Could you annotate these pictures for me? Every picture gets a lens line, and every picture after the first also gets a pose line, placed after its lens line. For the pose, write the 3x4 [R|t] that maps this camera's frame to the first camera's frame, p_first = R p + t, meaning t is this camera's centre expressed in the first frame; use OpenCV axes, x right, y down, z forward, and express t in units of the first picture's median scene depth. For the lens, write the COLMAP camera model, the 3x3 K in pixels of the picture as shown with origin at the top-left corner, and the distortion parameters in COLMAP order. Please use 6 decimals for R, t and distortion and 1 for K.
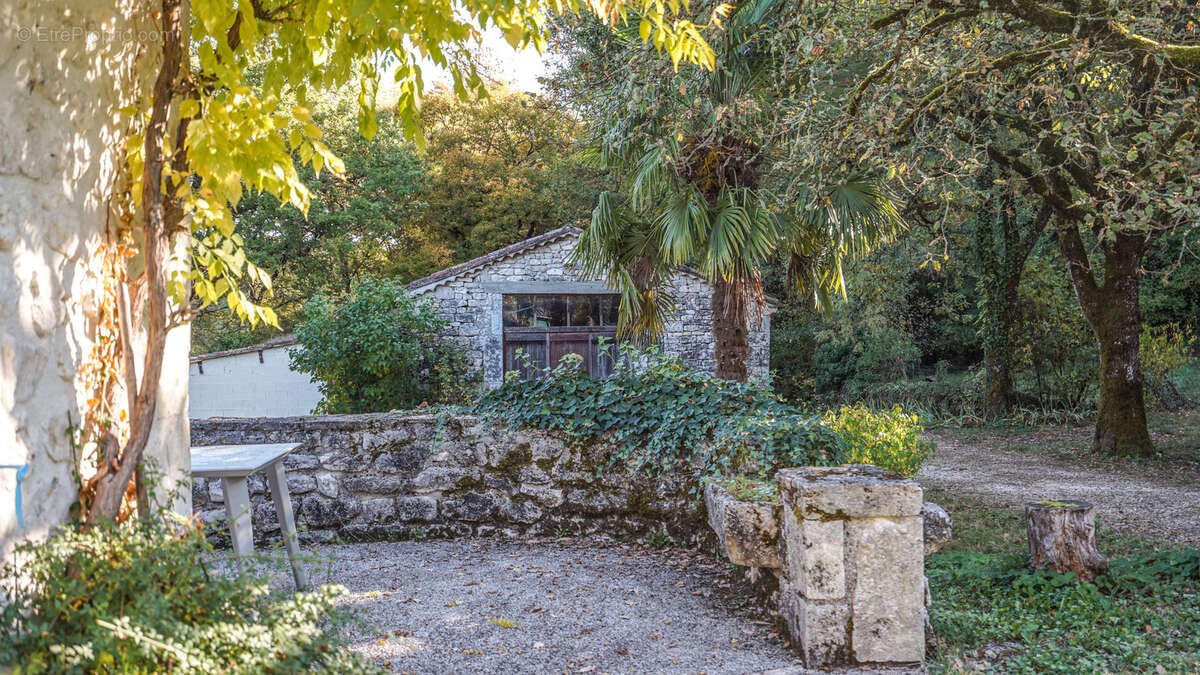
lens RADIAL K [[537.4, 0, 600.0], [0, 537.4, 337.5], [0, 0, 1]] dist [-0.021002, 0.000033]
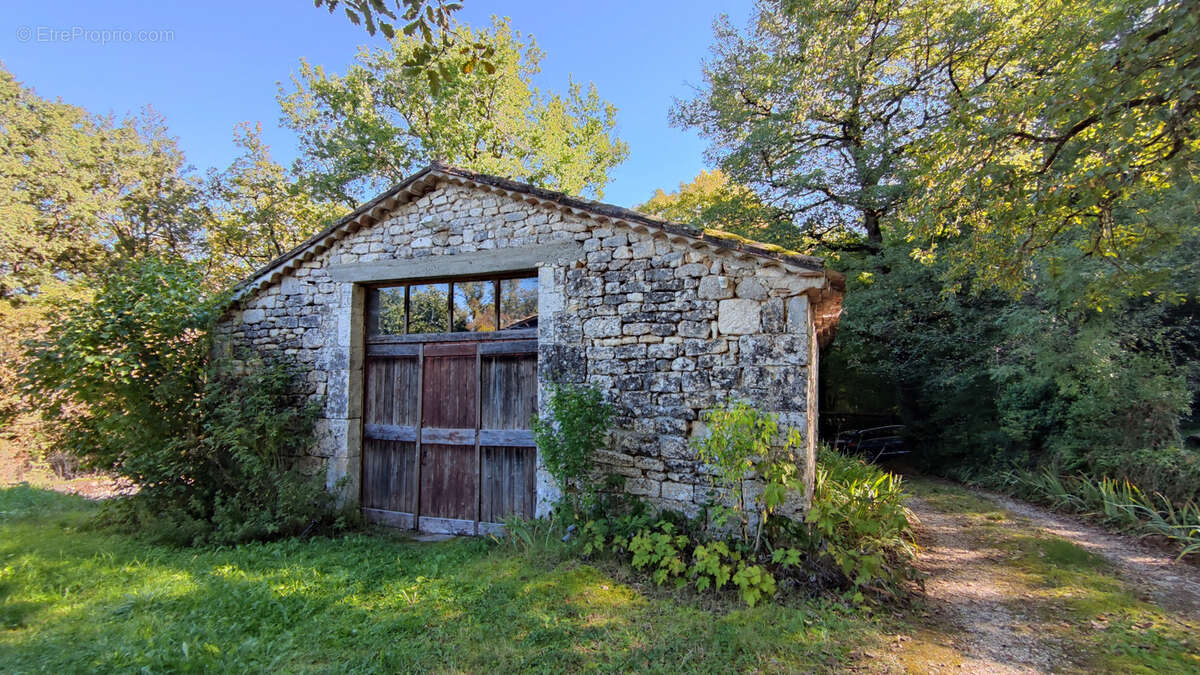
lens RADIAL K [[457.2, 0, 600.0], [0, 457.2, 337.5], [0, 0, 1]] dist [-0.001172, -0.000047]
pose [[0.941020, -0.016092, -0.337969, 0.281483], [-0.013154, 0.996373, -0.084066, 0.026747], [0.338096, 0.083554, 0.937395, 0.589484]]
